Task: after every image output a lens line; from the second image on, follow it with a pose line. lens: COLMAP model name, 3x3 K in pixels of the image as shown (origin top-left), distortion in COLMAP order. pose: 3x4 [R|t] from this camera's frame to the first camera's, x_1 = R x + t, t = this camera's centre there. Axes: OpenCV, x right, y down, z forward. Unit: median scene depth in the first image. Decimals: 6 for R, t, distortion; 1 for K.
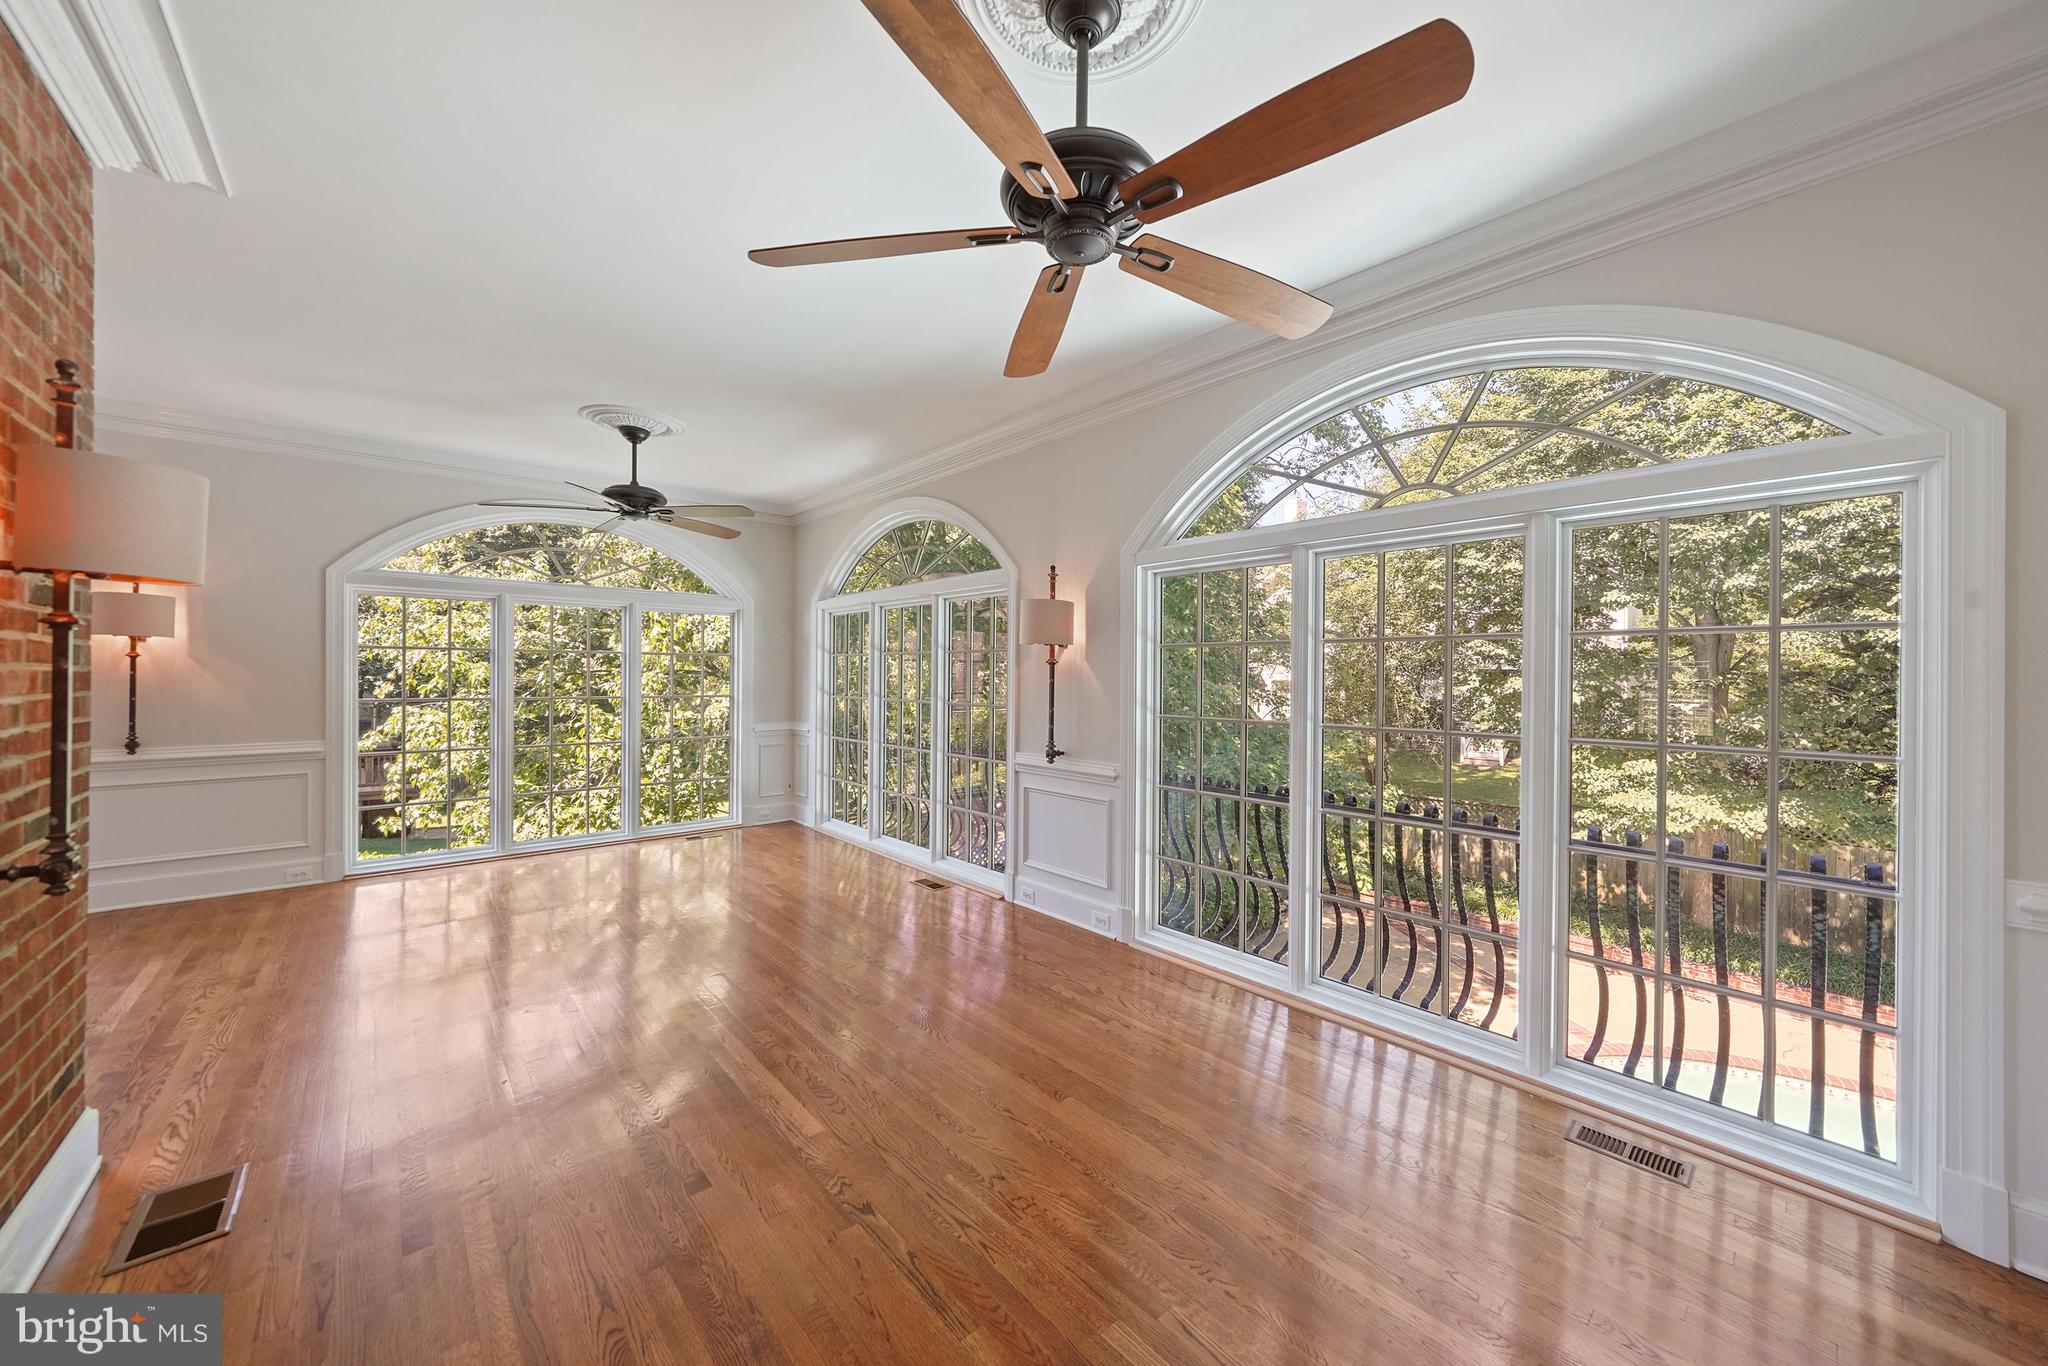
lens RADIAL K [[712.9, 0, 1043.3], [0, 712.9, 677.0], [0, 0, 1]] dist [-0.002527, -0.000655]
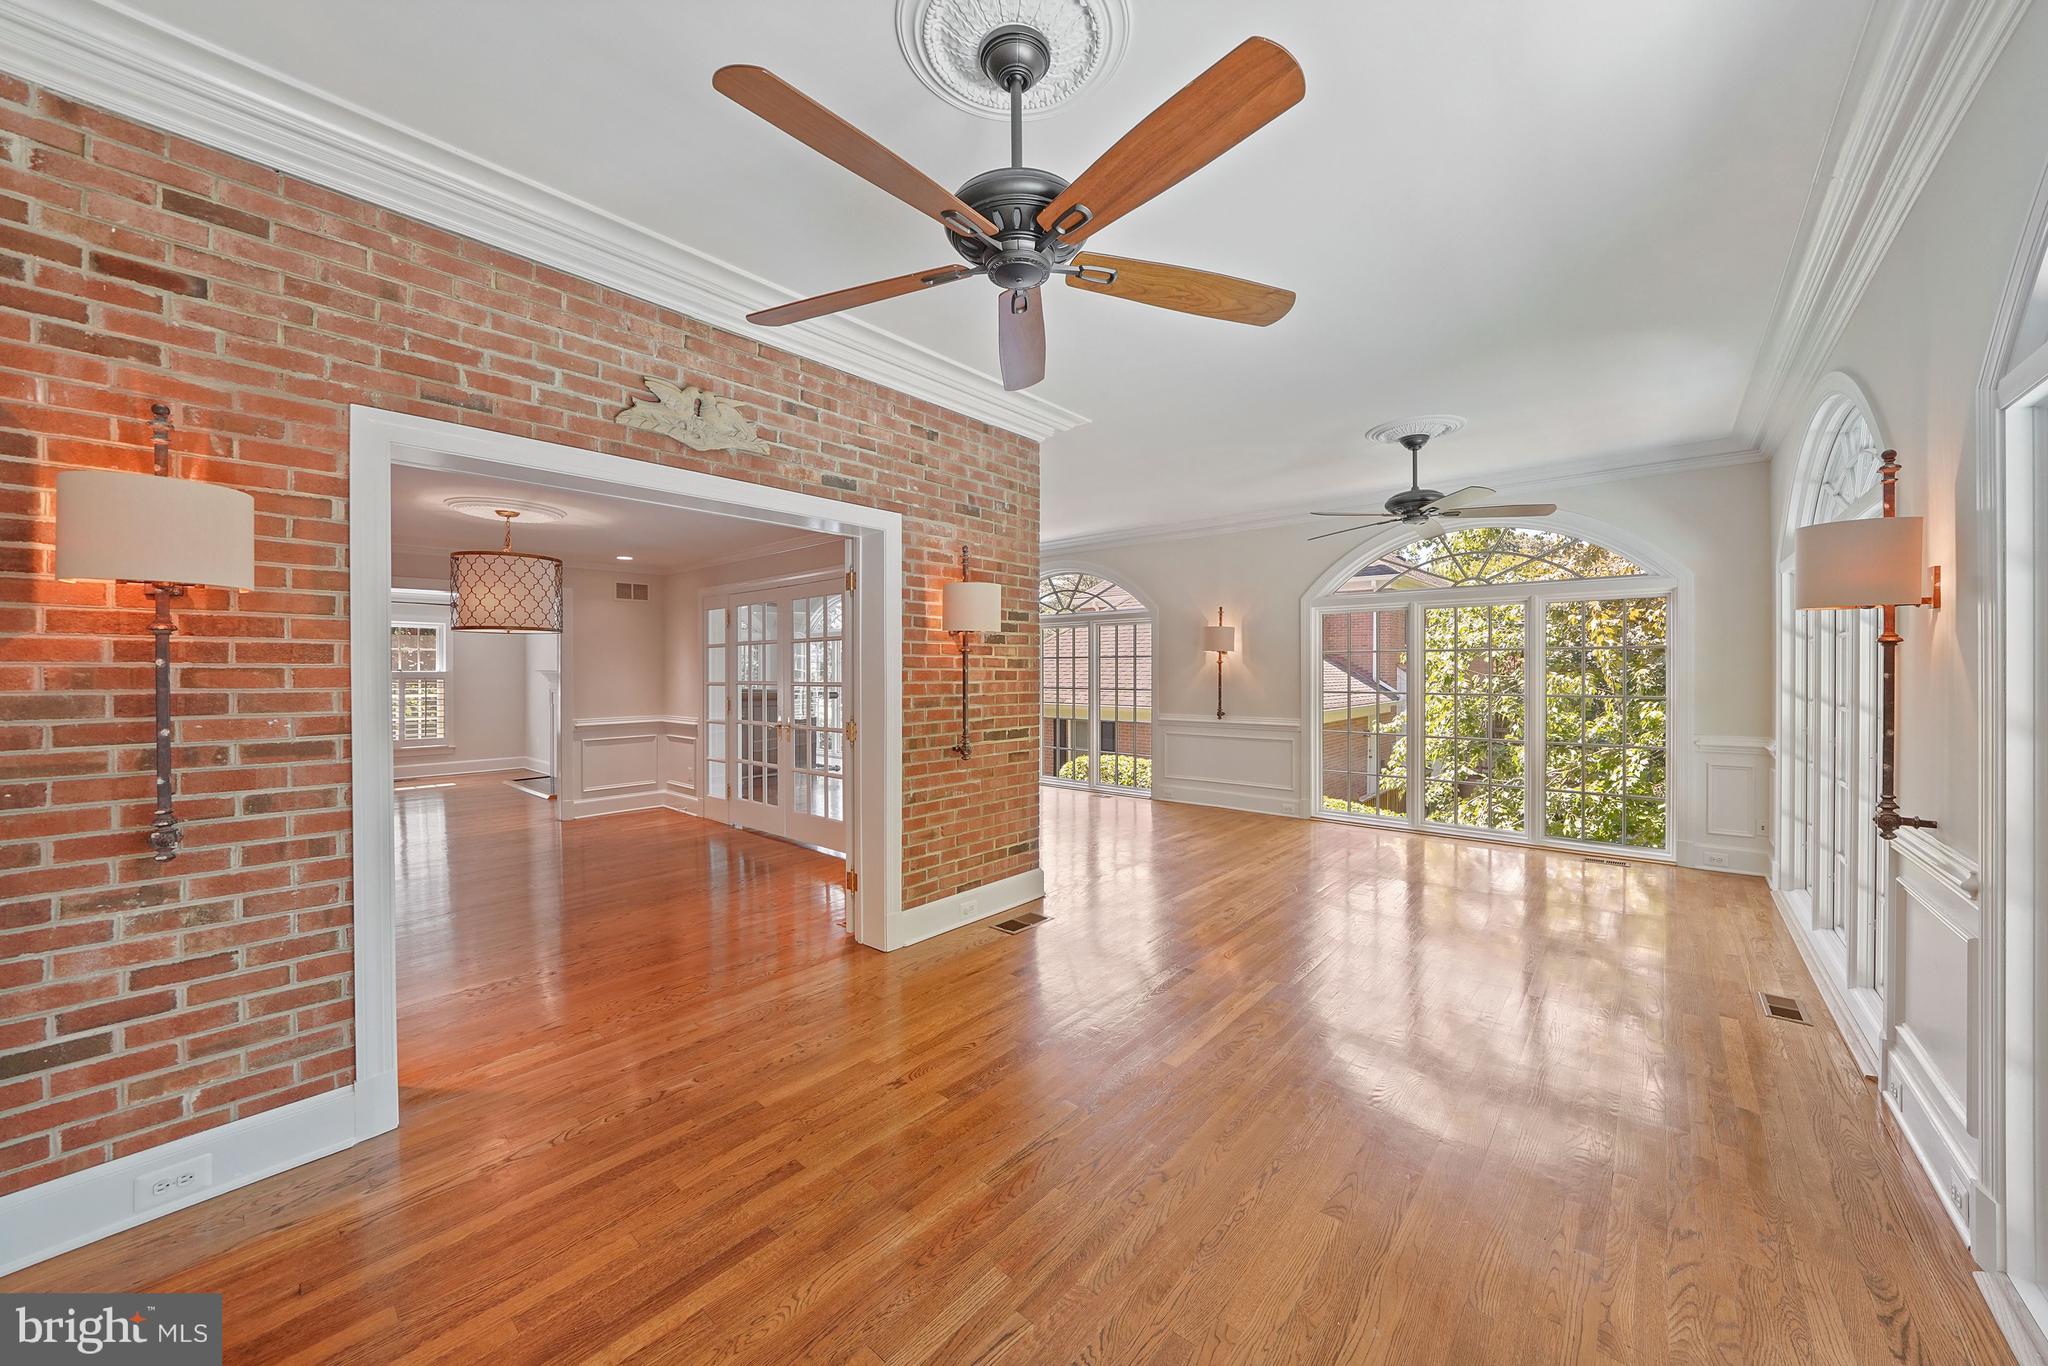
lens RADIAL K [[712.9, 0, 1033.8], [0, 712.9, 677.5], [0, 0, 1]] dist [-0.002527, -0.000655]
pose [[0.147185, 0.001696, -0.989108, 0.380289], [0.001470, 0.999997, 0.001933, 0.002987], [0.989108, -0.001739, 0.147182, 0.290282]]
